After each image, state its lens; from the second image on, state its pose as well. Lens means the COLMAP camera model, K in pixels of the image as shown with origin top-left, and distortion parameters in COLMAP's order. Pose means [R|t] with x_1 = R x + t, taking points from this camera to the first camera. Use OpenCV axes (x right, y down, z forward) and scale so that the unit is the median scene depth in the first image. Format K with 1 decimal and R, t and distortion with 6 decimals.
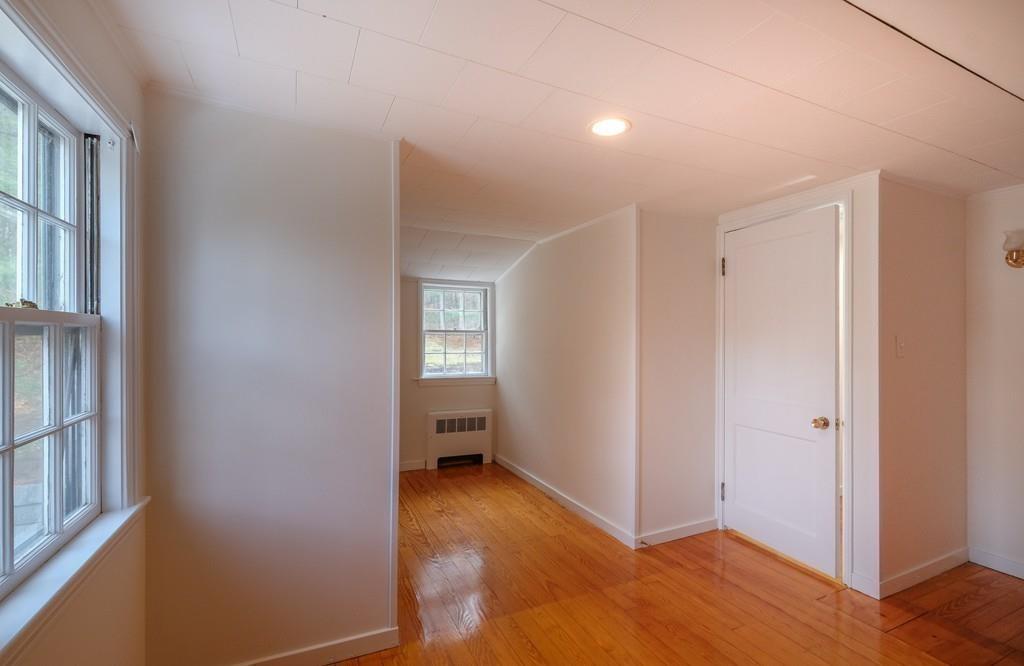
lens RADIAL K [[460.3, 0, 515.4], [0, 460.3, 338.4], [0, 0, 1]] dist [-0.000549, -0.000005]
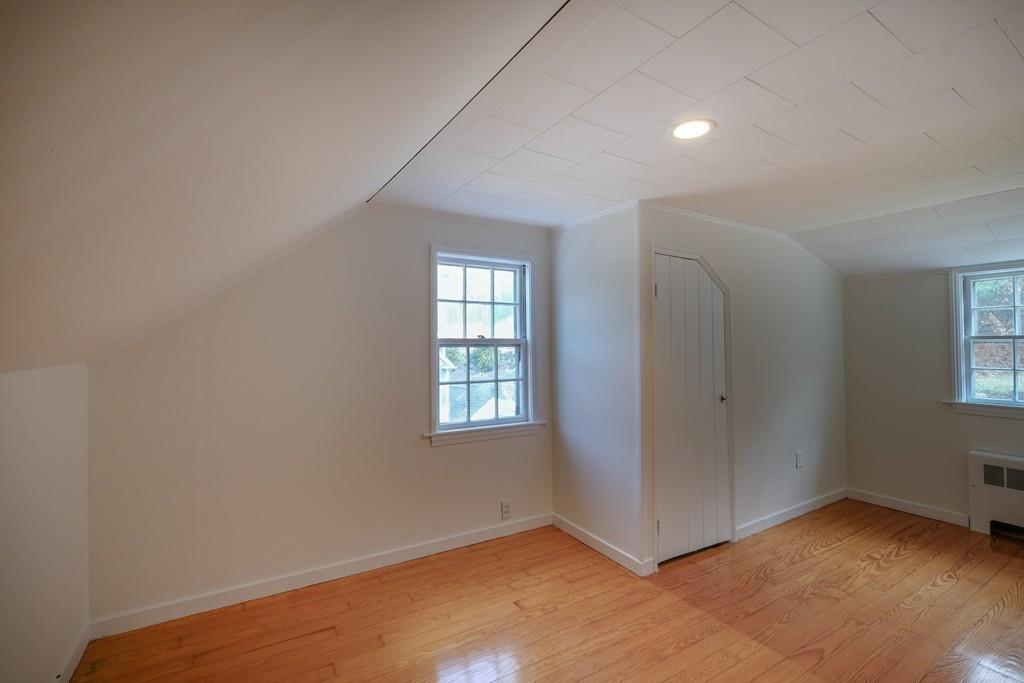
lens RADIAL K [[449.3, 0, 509.7], [0, 449.3, 336.0], [0, 0, 1]] dist [-0.001992, 0.000087]
pose [[0.113553, -0.022550, -0.993276, 0.564691], [-0.001485, 0.999737, -0.022866, -0.003739], [0.993531, 0.004072, 0.113489, 0.255678]]
